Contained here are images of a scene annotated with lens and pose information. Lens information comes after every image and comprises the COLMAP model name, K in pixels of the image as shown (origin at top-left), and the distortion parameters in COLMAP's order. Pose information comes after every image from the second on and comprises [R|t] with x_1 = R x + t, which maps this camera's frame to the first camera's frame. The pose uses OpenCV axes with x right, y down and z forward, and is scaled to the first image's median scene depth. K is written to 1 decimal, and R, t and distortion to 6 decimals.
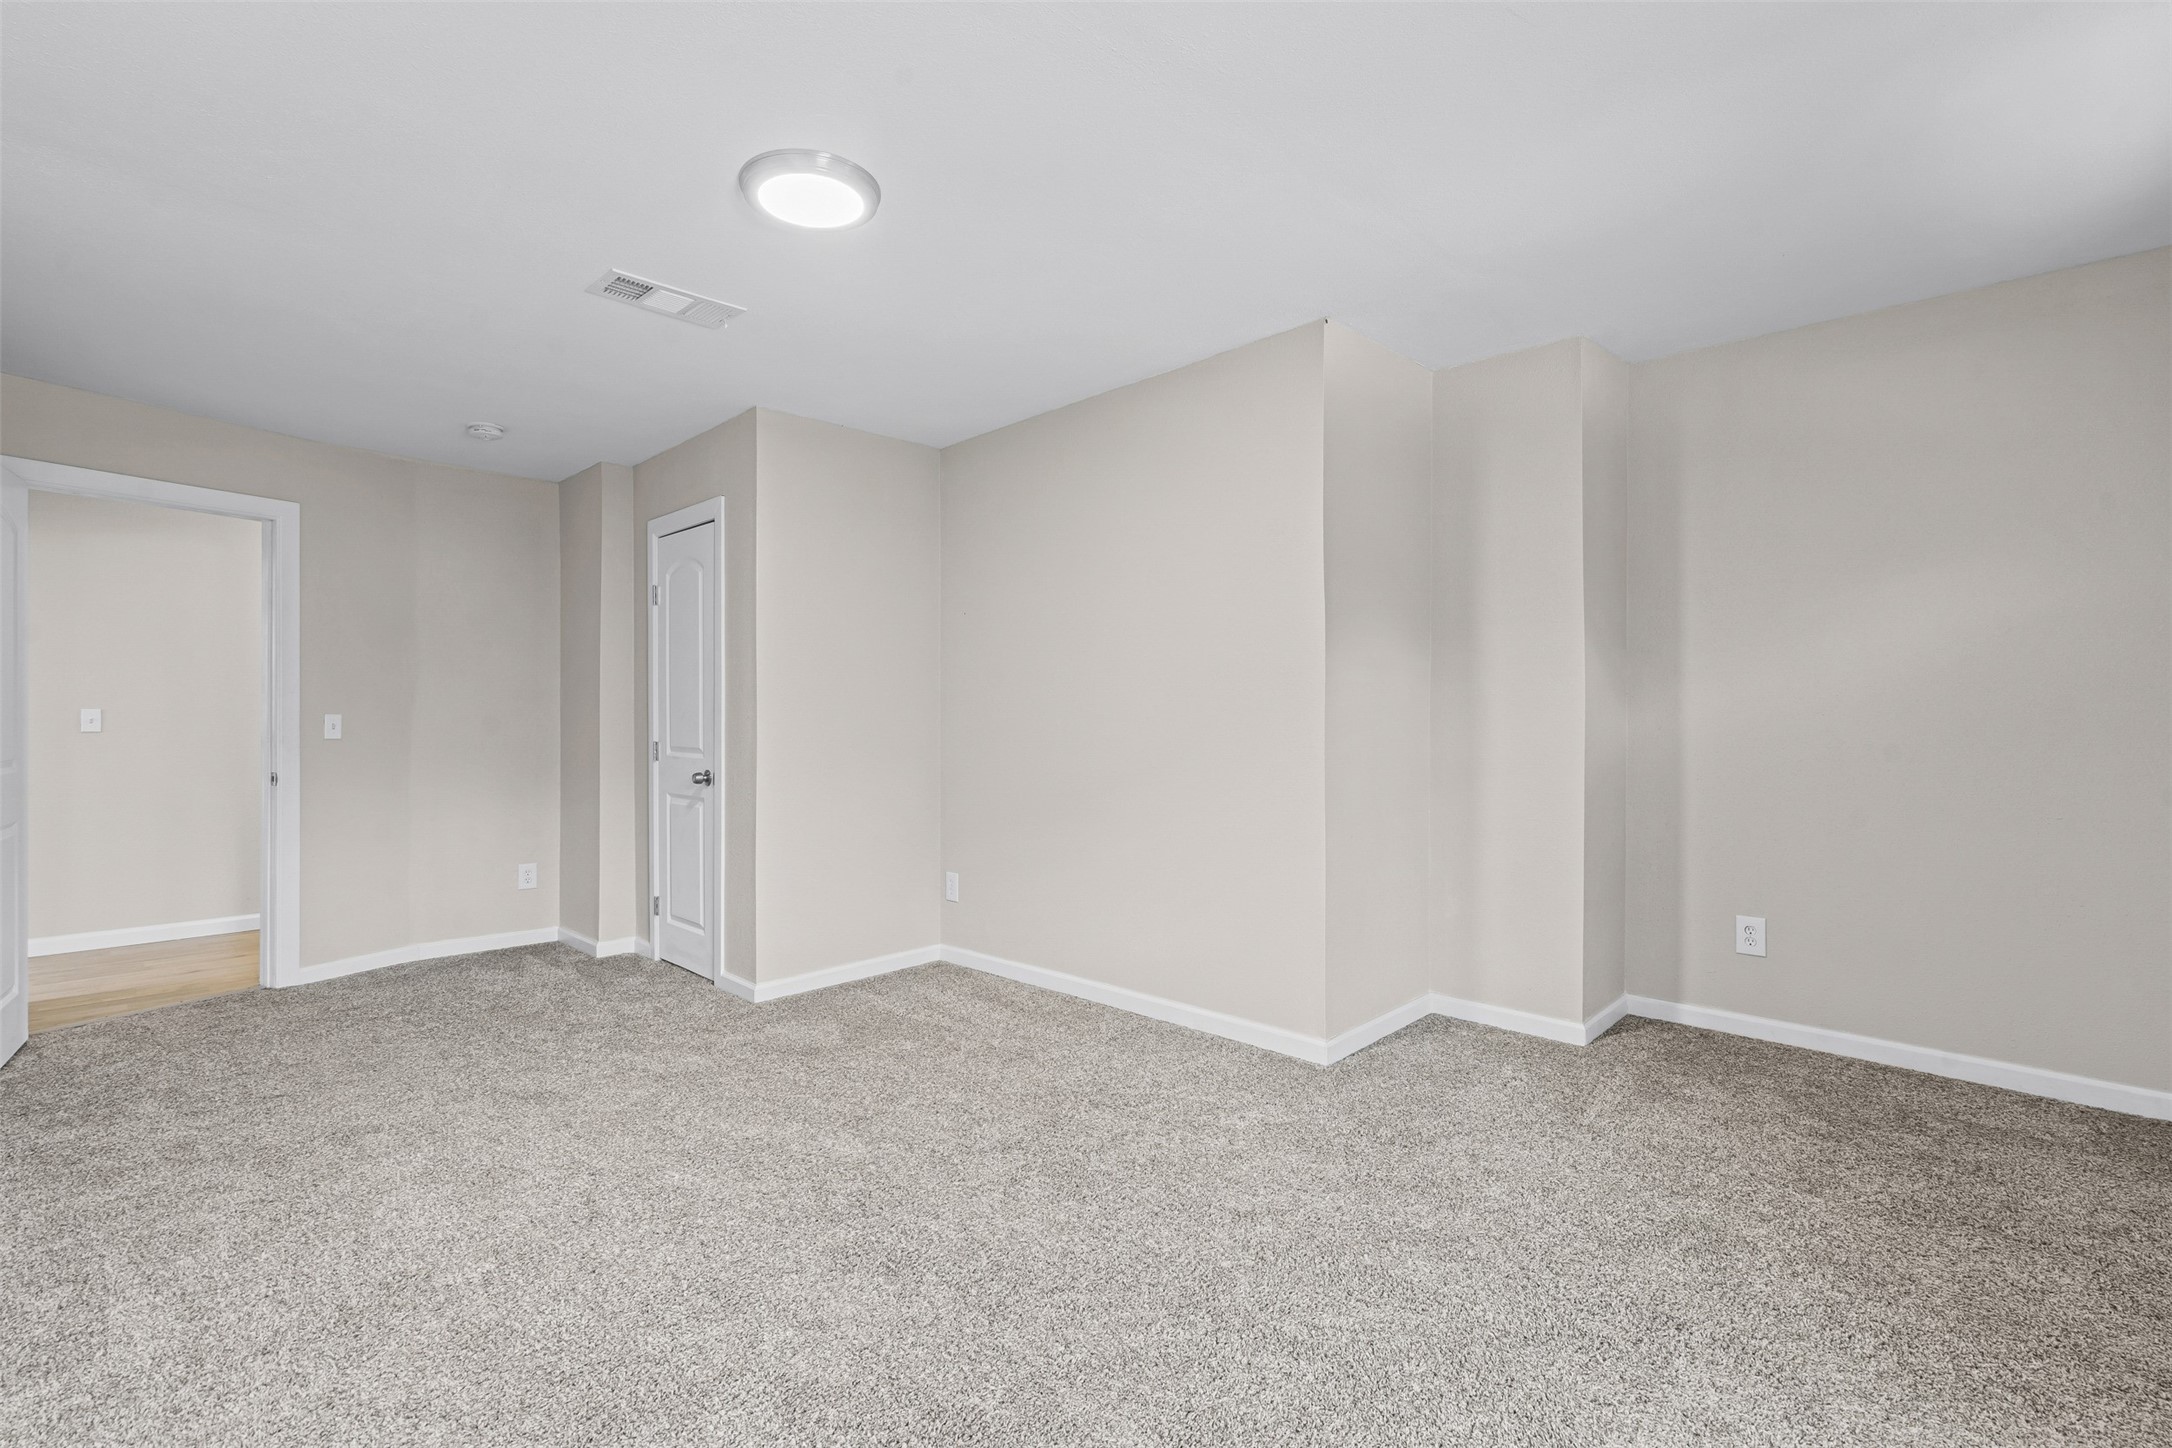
lens RADIAL K [[983.4, 0, 1074.6], [0, 983.4, 727.0], [0, 0, 1]] dist [0.002044, -0.000450]
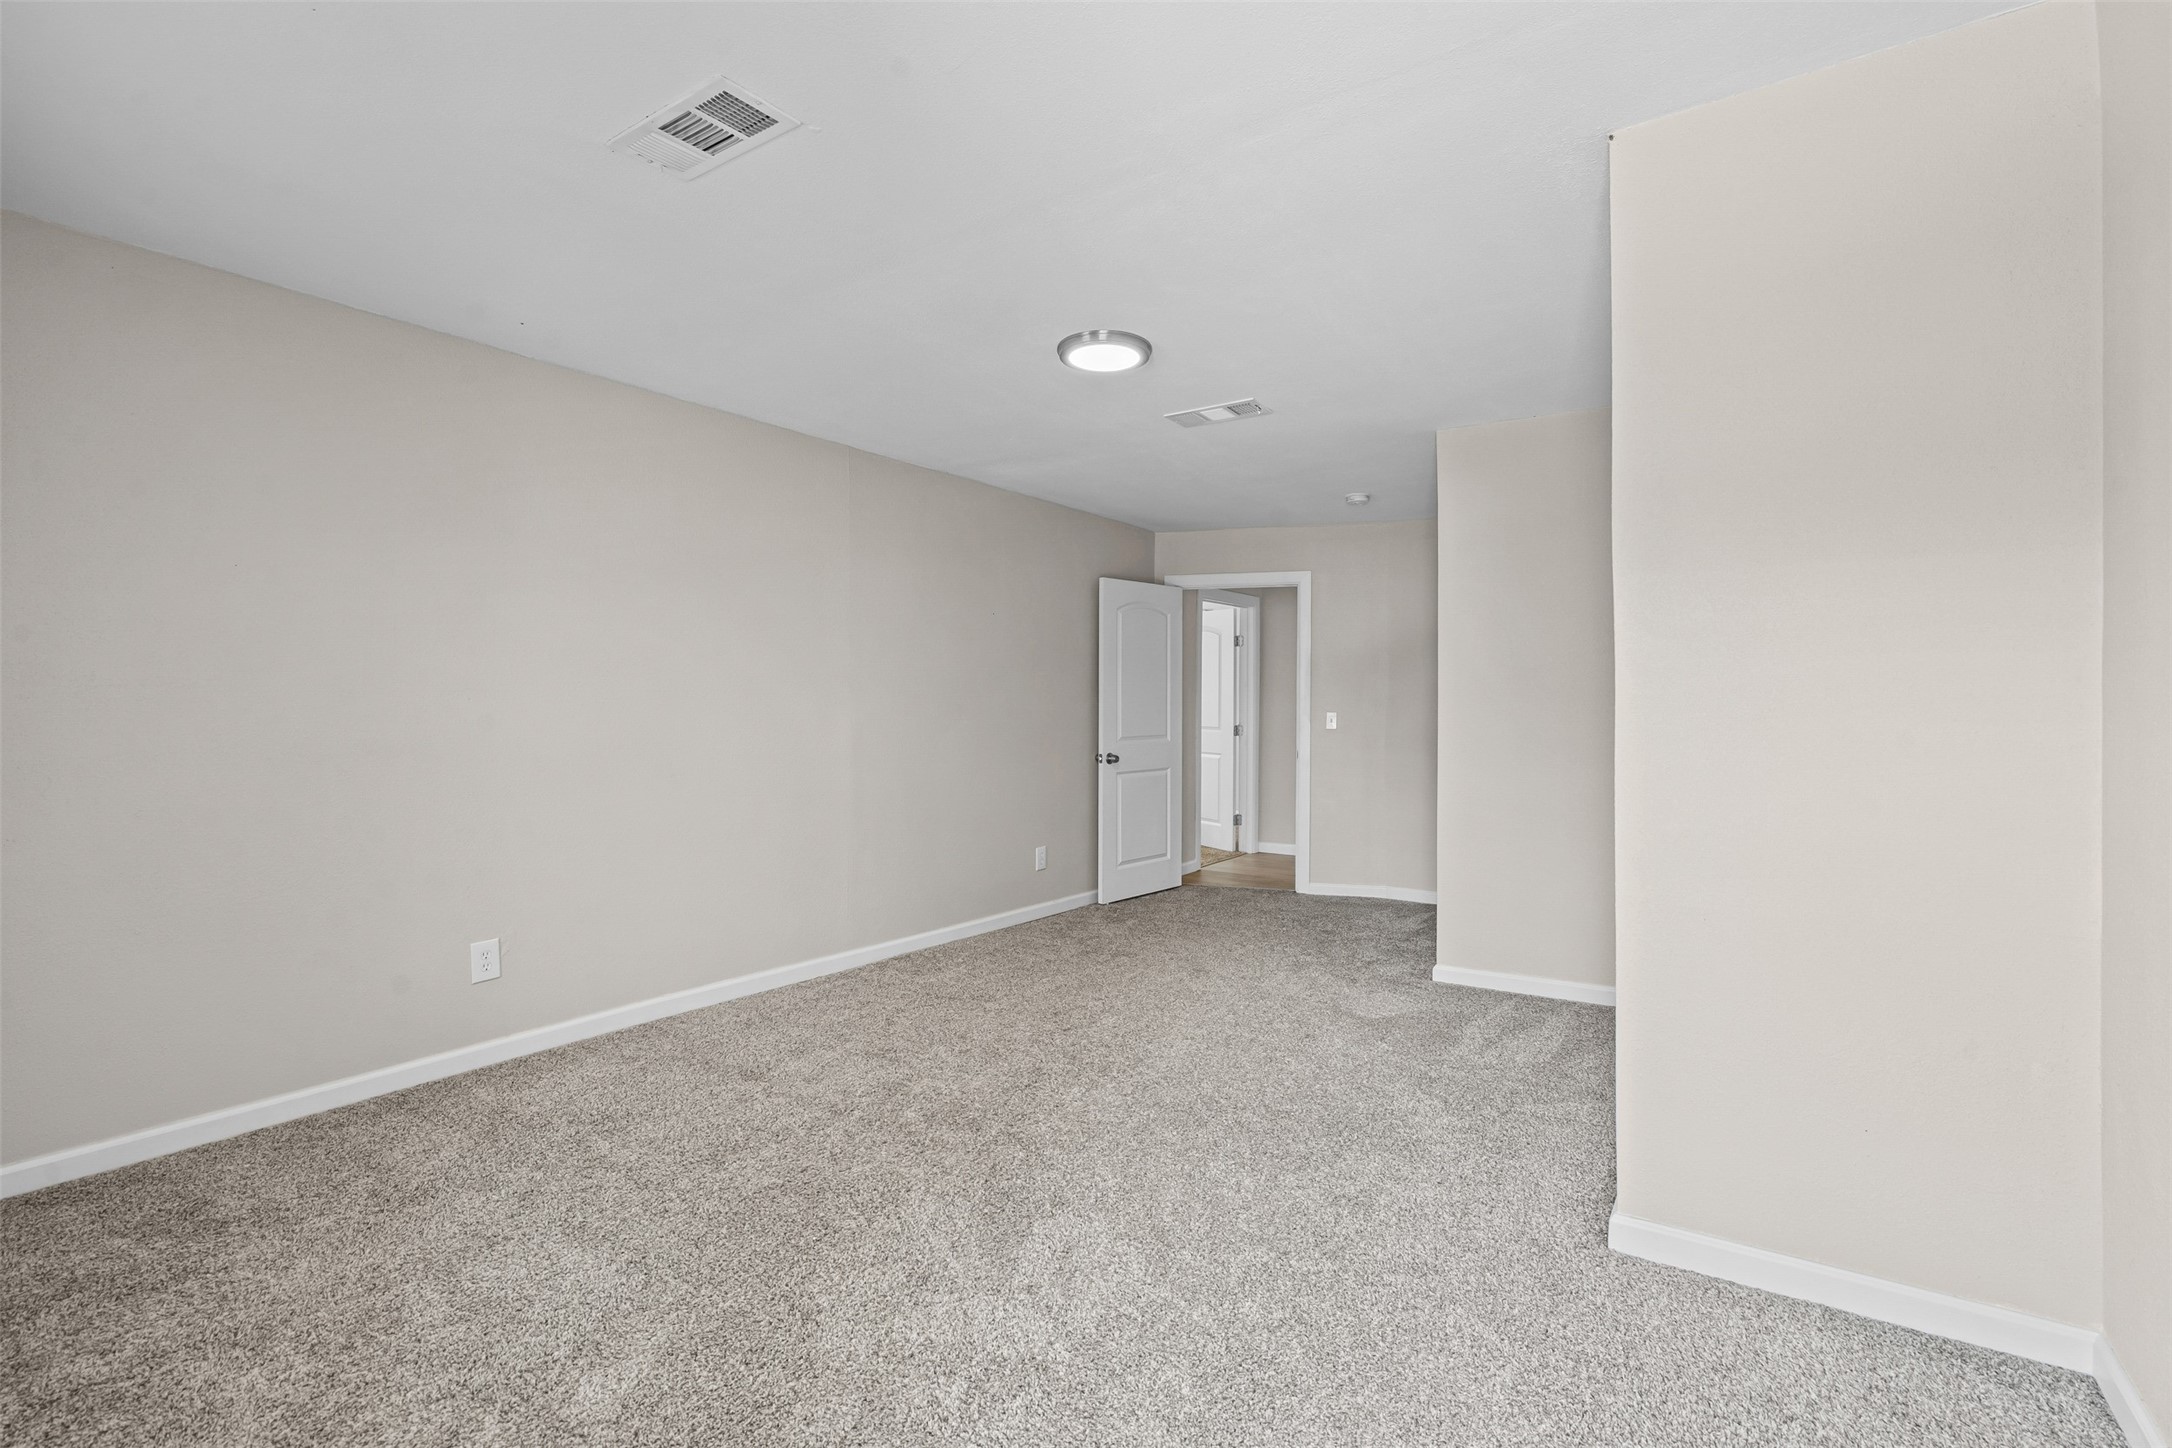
lens RADIAL K [[983.4, 0, 1074.2], [0, 983.4, 711.5], [0, 0, 1]] dist [0.002044, -0.000450]
pose [[0.184733, 0.002411, -0.982786, 0.611348], [-0.012928, 0.999916, 0.000023, -0.010135], [0.982704, 0.012701, 0.184748, 0.372468]]
